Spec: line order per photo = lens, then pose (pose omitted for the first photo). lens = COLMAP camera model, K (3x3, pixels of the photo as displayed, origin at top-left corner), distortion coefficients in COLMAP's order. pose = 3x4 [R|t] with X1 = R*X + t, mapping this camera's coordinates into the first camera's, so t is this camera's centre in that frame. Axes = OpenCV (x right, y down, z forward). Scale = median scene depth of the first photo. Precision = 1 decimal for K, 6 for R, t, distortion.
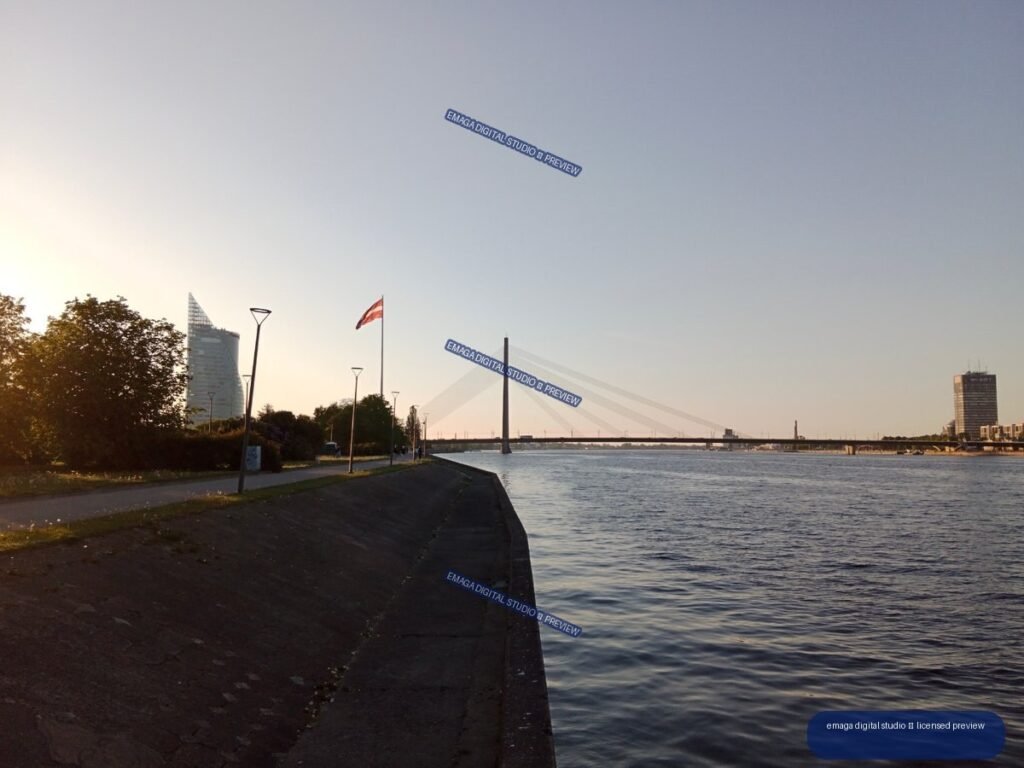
lens RADIAL K [[821.3, 0, 512.0], [0, 821.3, 384.0], [0, 0, 1]] dist [0.112116, -0.193785]
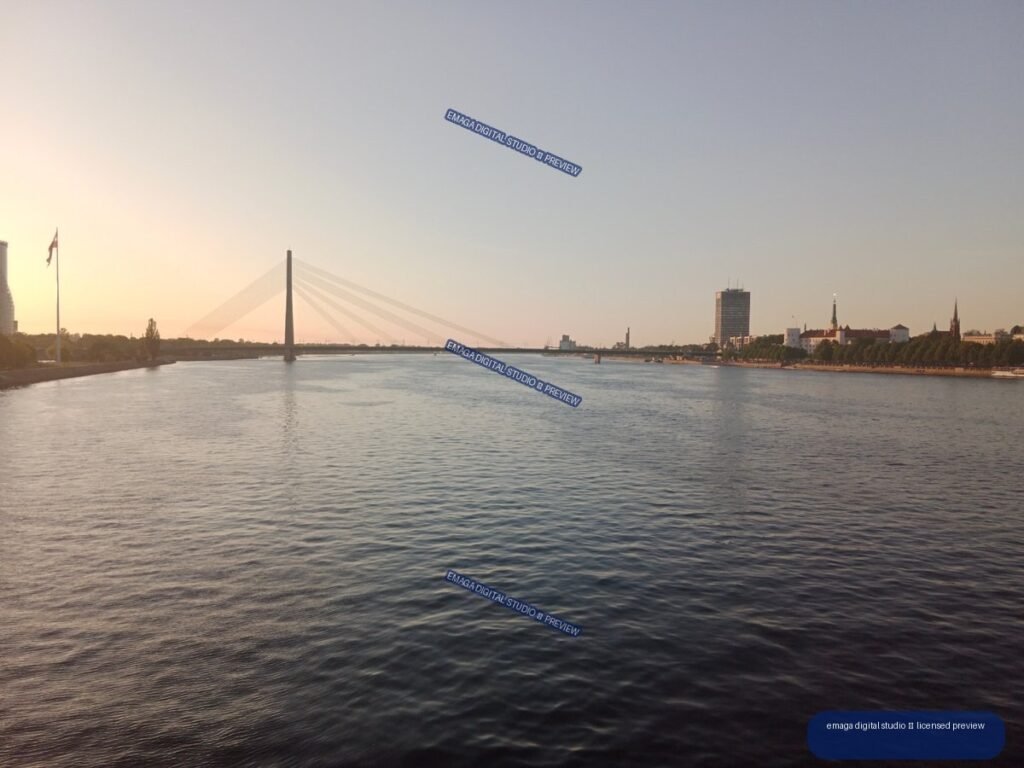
lens RADIAL K [[821.3, 0, 512.0], [0, 821.3, 384.0], [0, 0, 1]] dist [0.112116, -0.193785]
pose [[0.989127, 0.000869, 0.147062, 0.092860], [-0.018240, 0.992986, 0.116818, -0.012469], [-0.145929, -0.118231, 0.982205, -0.078716]]
